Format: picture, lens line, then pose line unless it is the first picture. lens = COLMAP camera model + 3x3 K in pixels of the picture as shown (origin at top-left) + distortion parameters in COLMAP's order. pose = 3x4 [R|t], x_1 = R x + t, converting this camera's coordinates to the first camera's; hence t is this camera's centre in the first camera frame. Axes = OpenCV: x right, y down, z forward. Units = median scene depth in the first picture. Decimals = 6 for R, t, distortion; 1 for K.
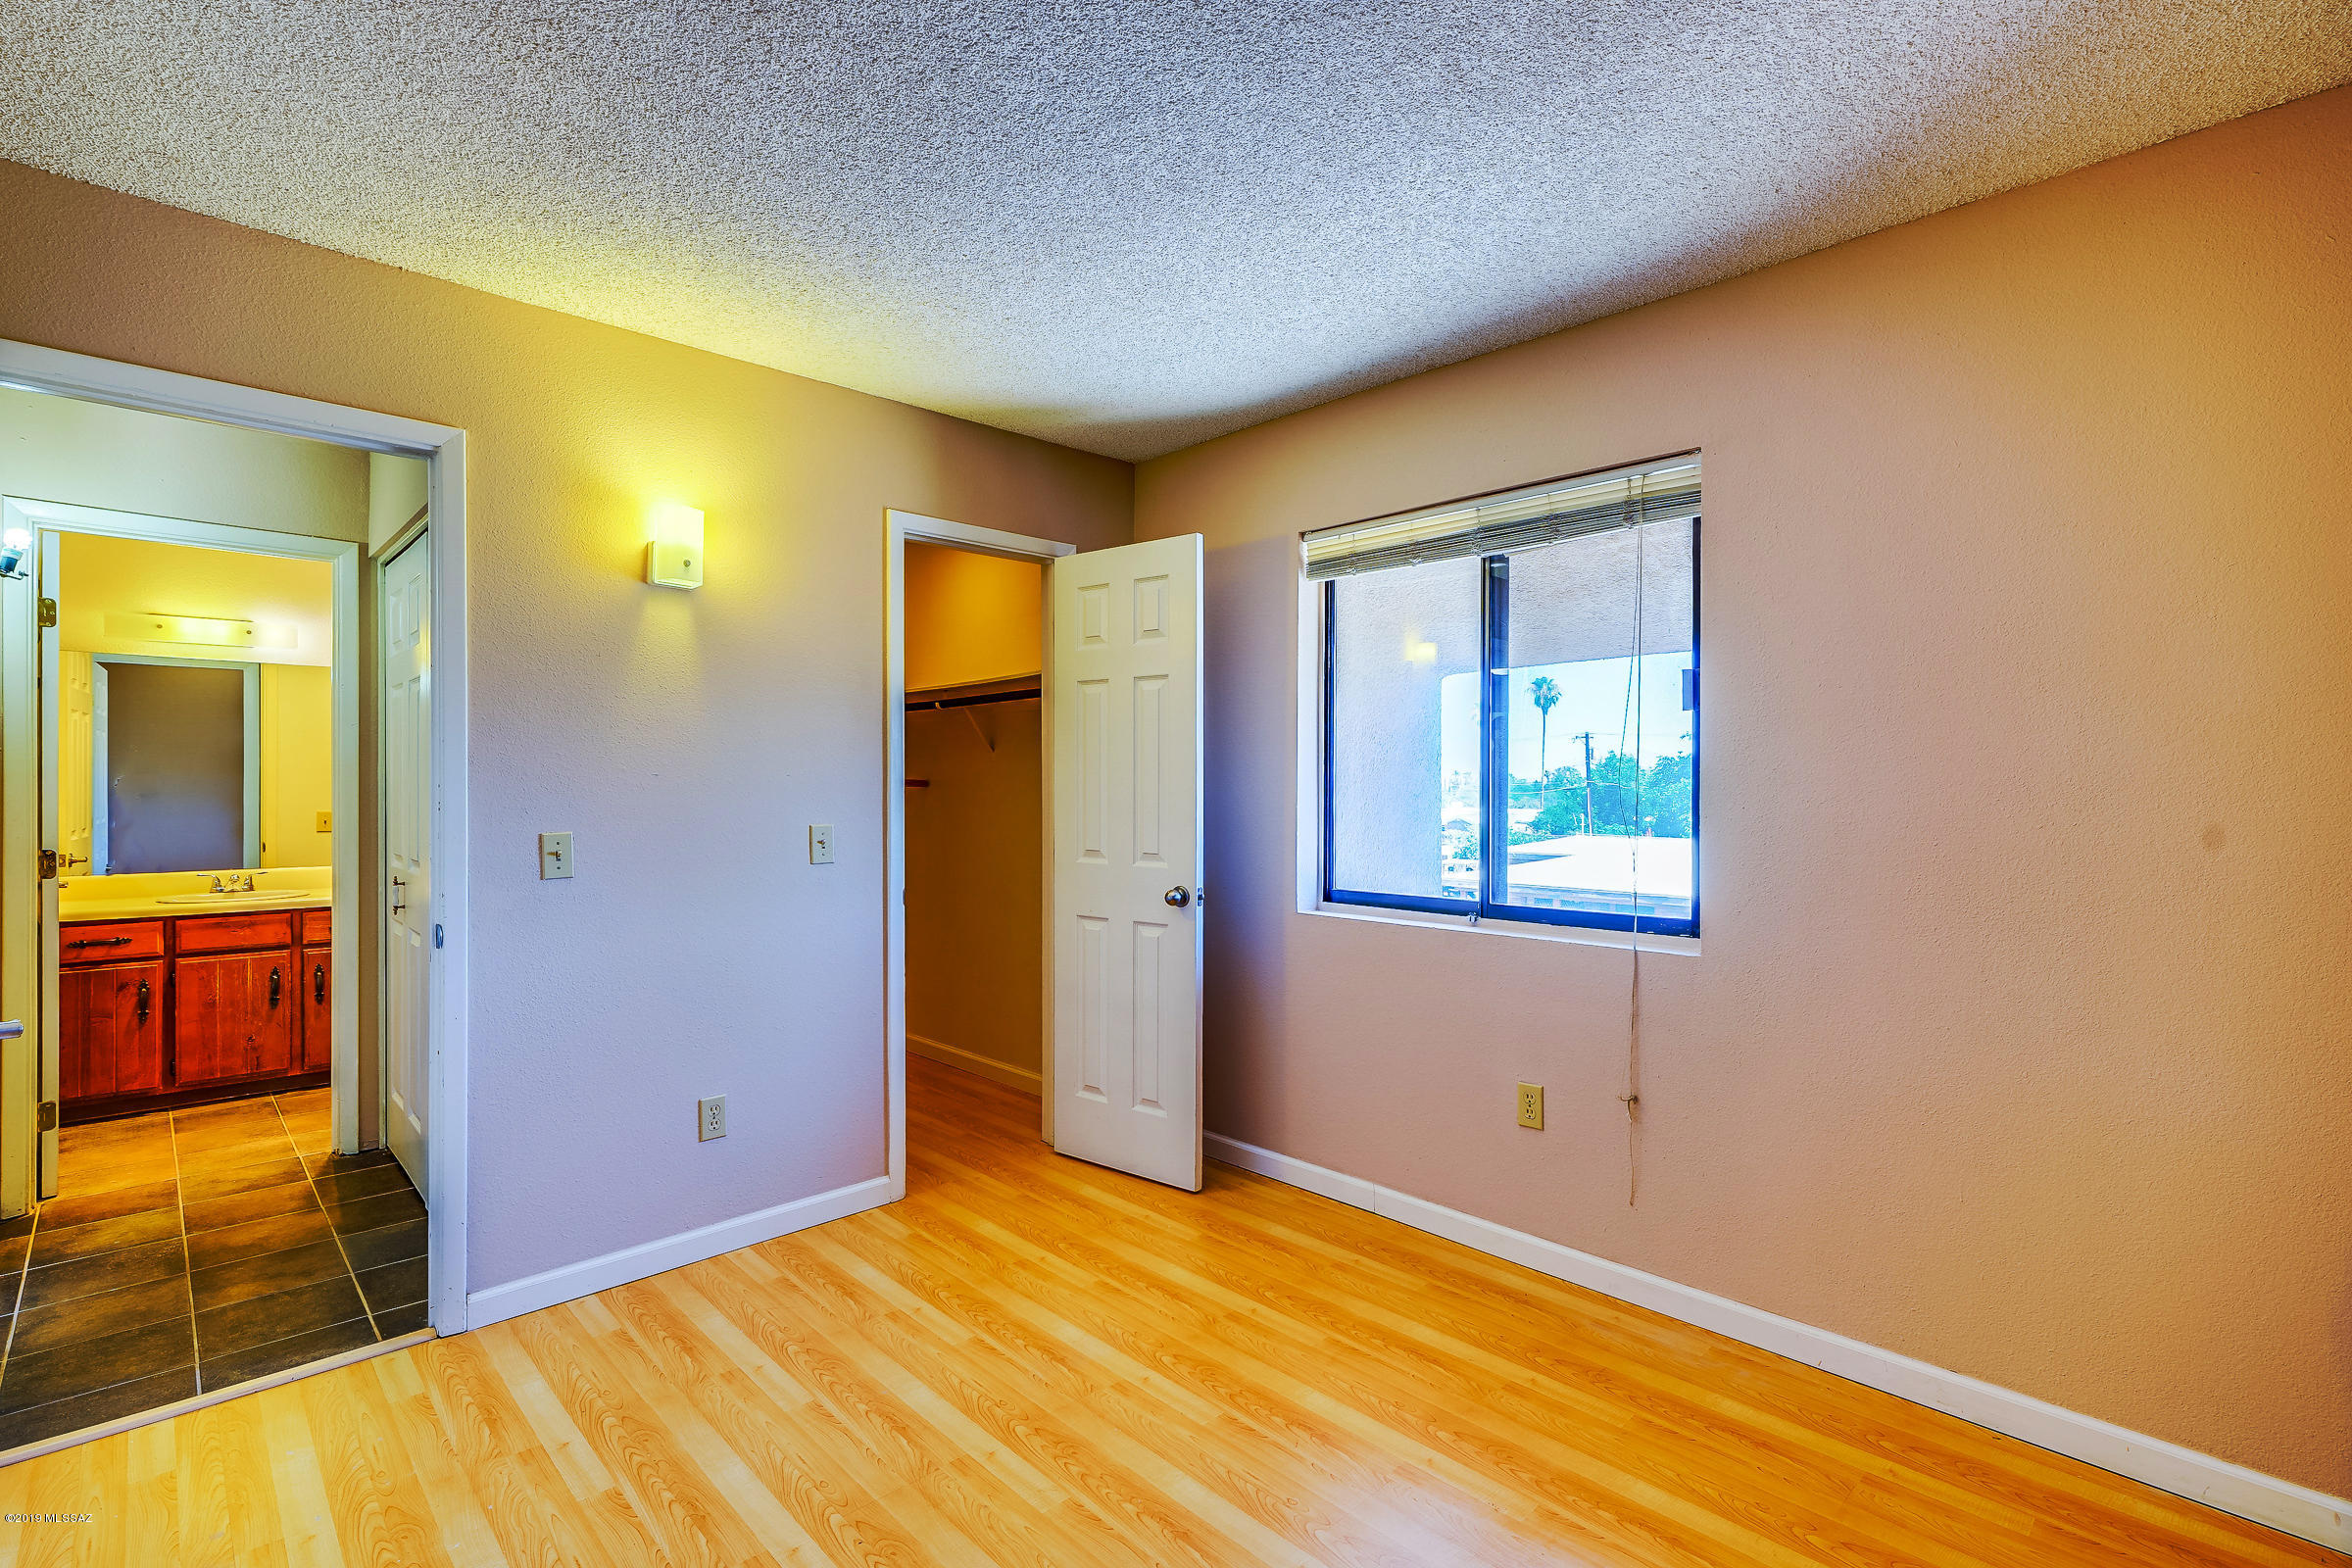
lens RADIAL K [[1118.4, 0, 1176.9], [0, 1118.4, 791.9], [0, 0, 1]] dist [0.002117, -0.001288]
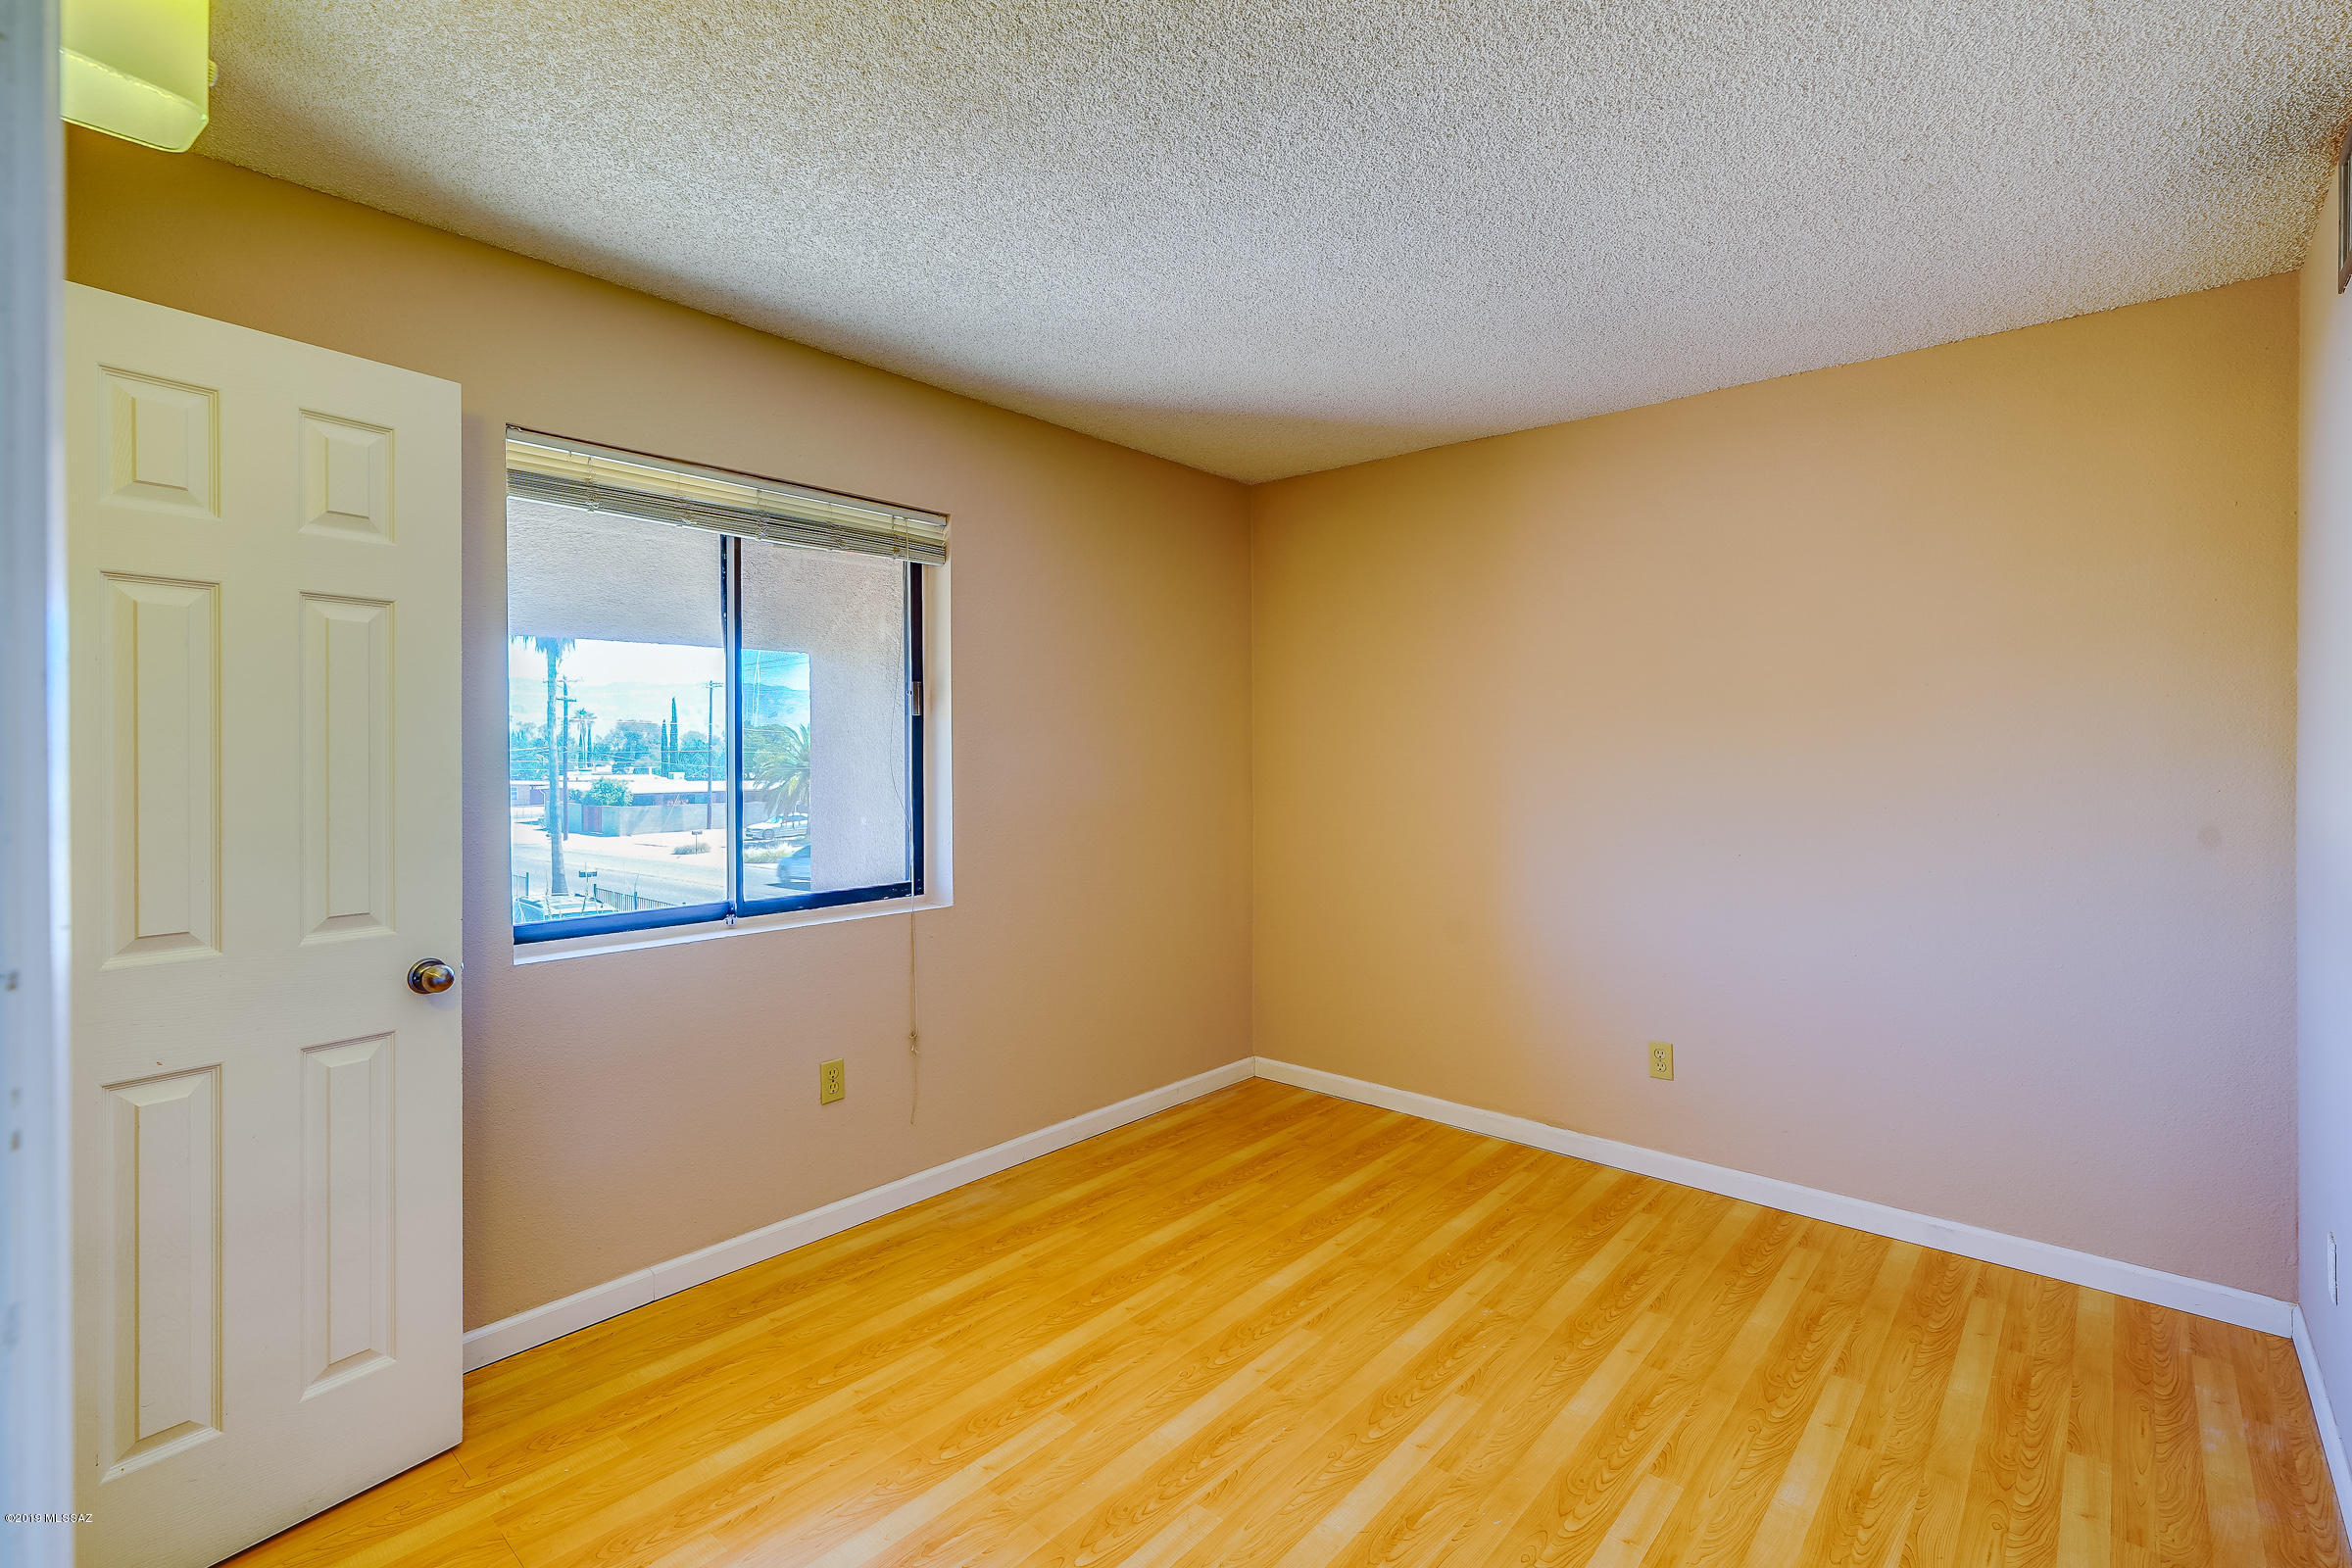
lens RADIAL K [[1118.4, 0, 1163.9], [0, 1118.4, 761.0], [0, 0, 1]] dist [0.002117, -0.001288]
pose [[-0.117631, -0.007377, 0.993030, -0.790976], [0.009193, 0.999921, 0.008517, -0.027652], [-0.993015, 0.010131, -0.117554, 0.838659]]
